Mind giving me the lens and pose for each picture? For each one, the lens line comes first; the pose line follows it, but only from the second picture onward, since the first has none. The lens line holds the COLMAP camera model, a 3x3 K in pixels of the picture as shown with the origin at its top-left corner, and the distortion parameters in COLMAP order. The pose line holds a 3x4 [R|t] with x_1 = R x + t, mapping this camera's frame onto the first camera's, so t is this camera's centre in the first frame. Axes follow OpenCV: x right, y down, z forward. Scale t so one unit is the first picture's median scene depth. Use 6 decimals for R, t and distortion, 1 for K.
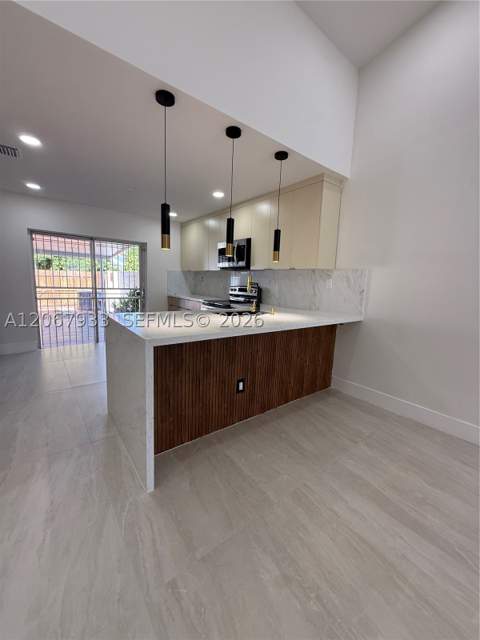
lens RADIAL K [[255.5, 0, 240.1], [0, 255.5, 318.2], [0, 0, 1]] dist [0.002419, 0.000429]
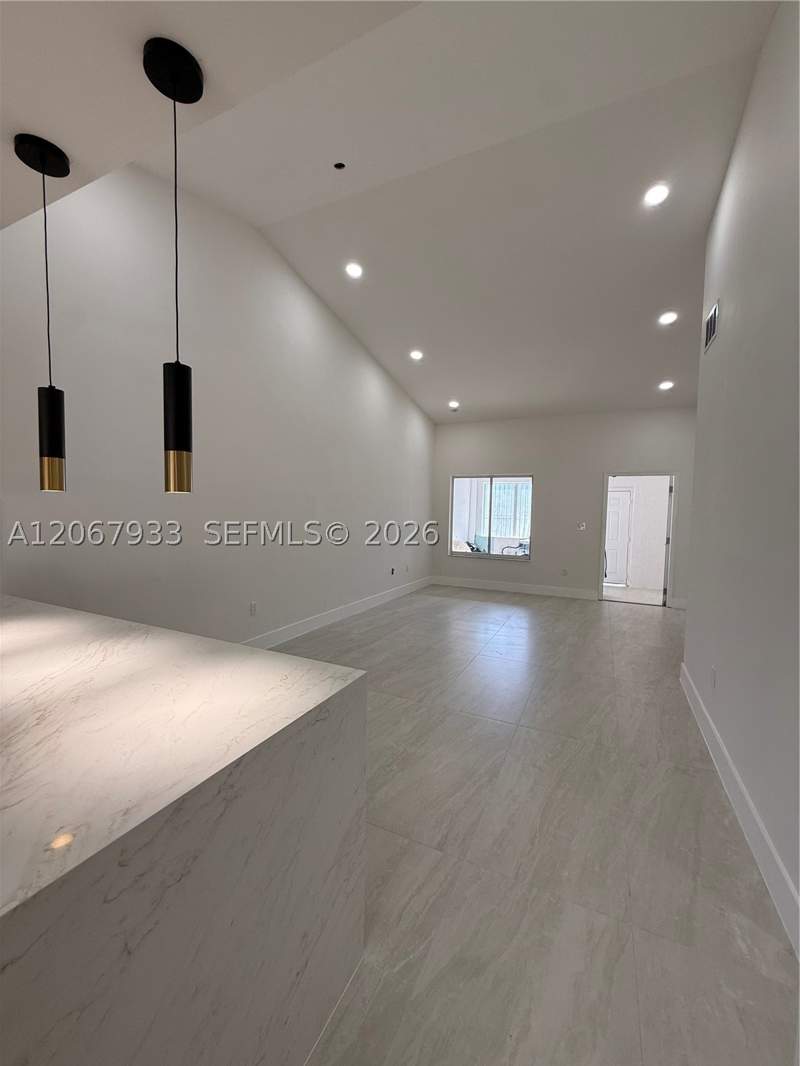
lens RADIAL K [[425.6, 0, 404.0], [0, 425.6, 532.0], [0, 0, 1]] dist [0.002419, 0.000429]
pose [[-0.445577, -0.097319, 0.889938, -0.687204], [0.095810, 0.983181, 0.155487, -0.199273], [-0.890102, 0.154546, -0.428759, 0.722805]]
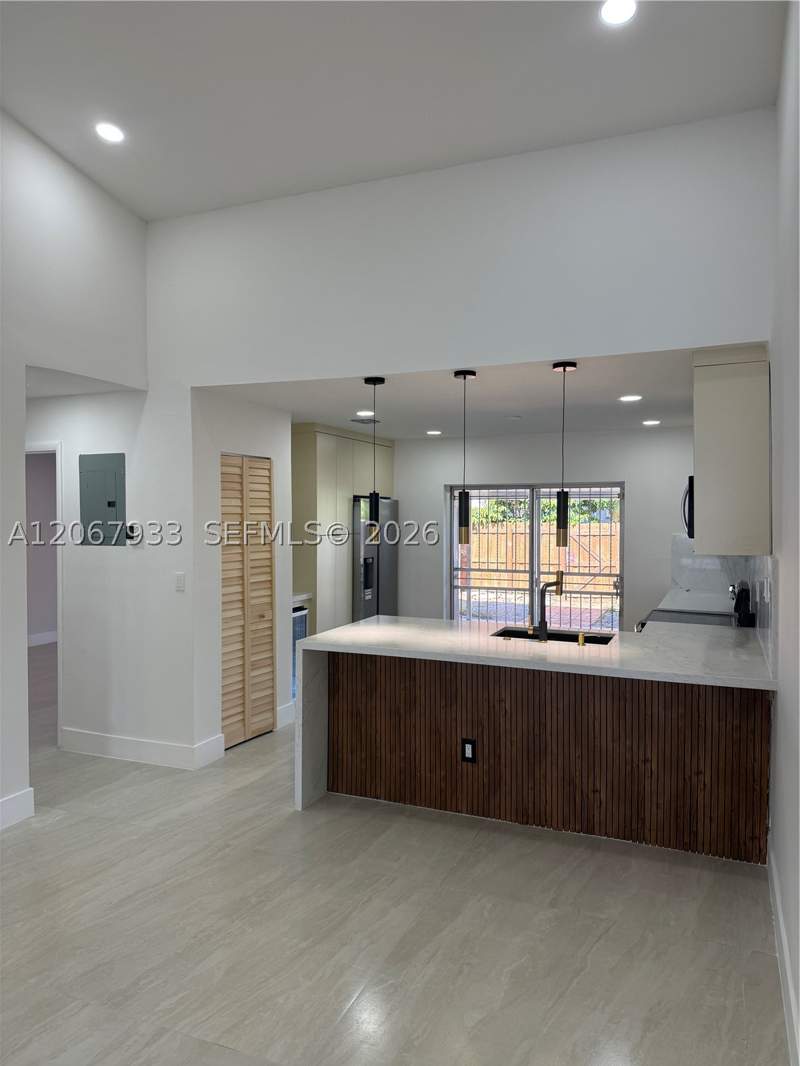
lens RADIAL K [[764.9, 0, 399.5], [0, 764.9, 538.2], [0, 0, 1]] dist [0.019856, -0.023735]
pose [[0.481628, -0.007488, -0.876344, 1.386706], [-0.112060, 0.991229, -0.070057, -0.082566], [0.869182, 0.131944, 0.476565, -0.073246]]
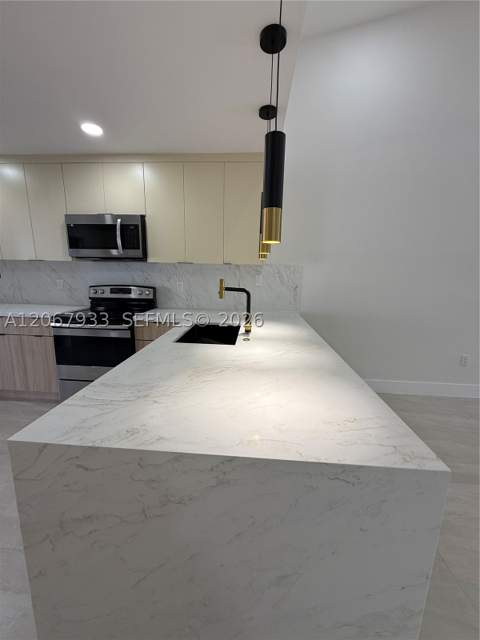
lens RADIAL K [[255.5, 0, 237.3], [0, 255.5, 321.2], [0, 0, 1]] dist [0.002419, 0.000429]
pose [[0.667431, -0.164807, 0.726206, -0.495175], [0.110452, 0.986325, 0.122327, -0.139296], [-0.736435, -0.001434, 0.676507, 0.549095]]
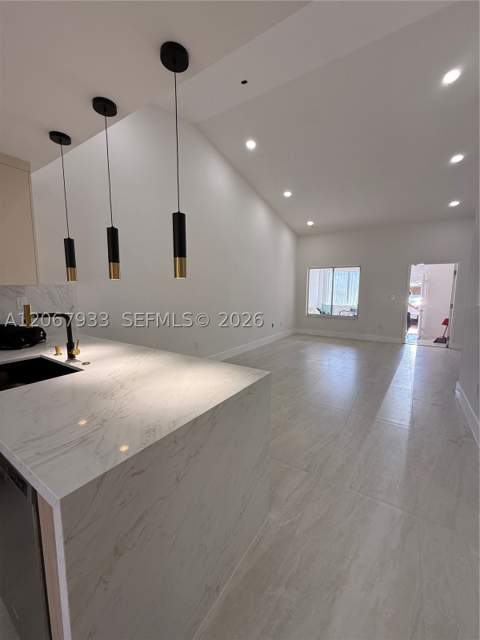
lens RADIAL K [[255.5, 0, 242.3], [0, 255.5, 319.4], [0, 0, 1]] dist [0.002419, 0.000429]
pose [[-0.325935, -0.152364, 0.933033, -0.733470], [0.124772, 0.971362, 0.202209, -0.201226], [-0.937122, 0.182324, -0.297590, 0.783733]]
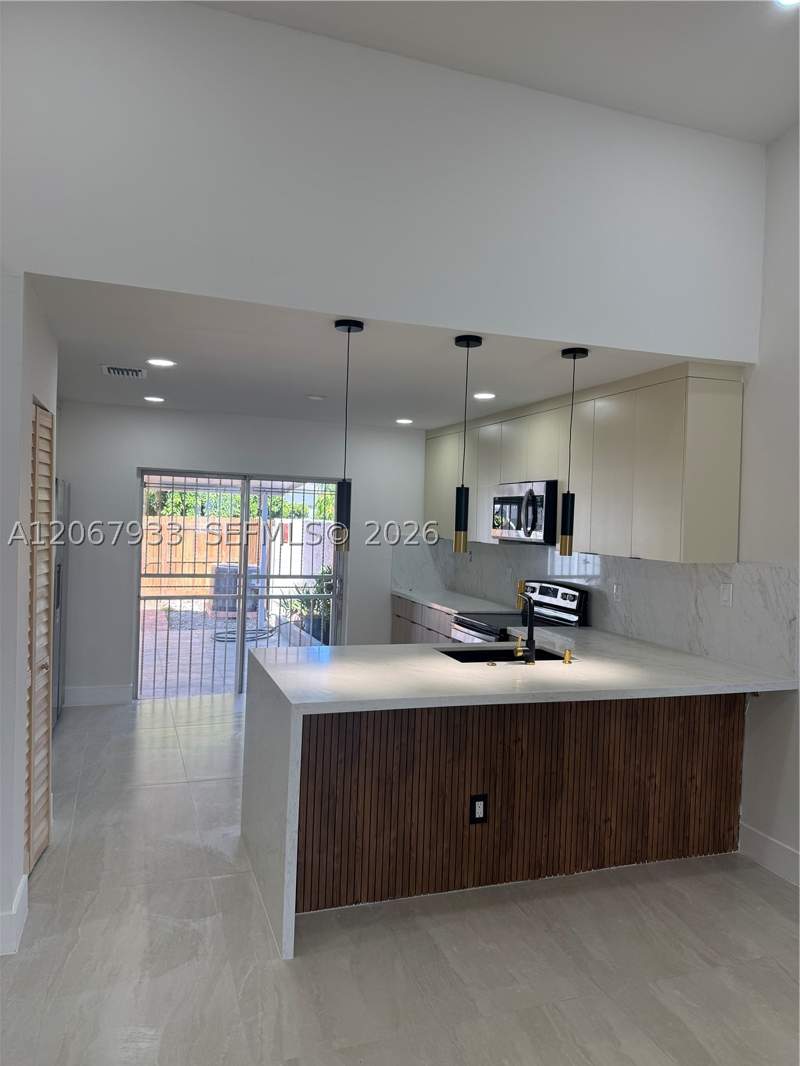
lens RADIAL K [[764.9, 0, 397.5], [0, 764.9, 523.4], [0, 0, 1]] dist [0.019856, -0.023735]
pose [[0.947133, -0.001678, -0.320837, 0.302226], [-0.043535, 0.990066, -0.133696, -0.072455], [0.317874, 0.140596, 0.937651, -0.483073]]
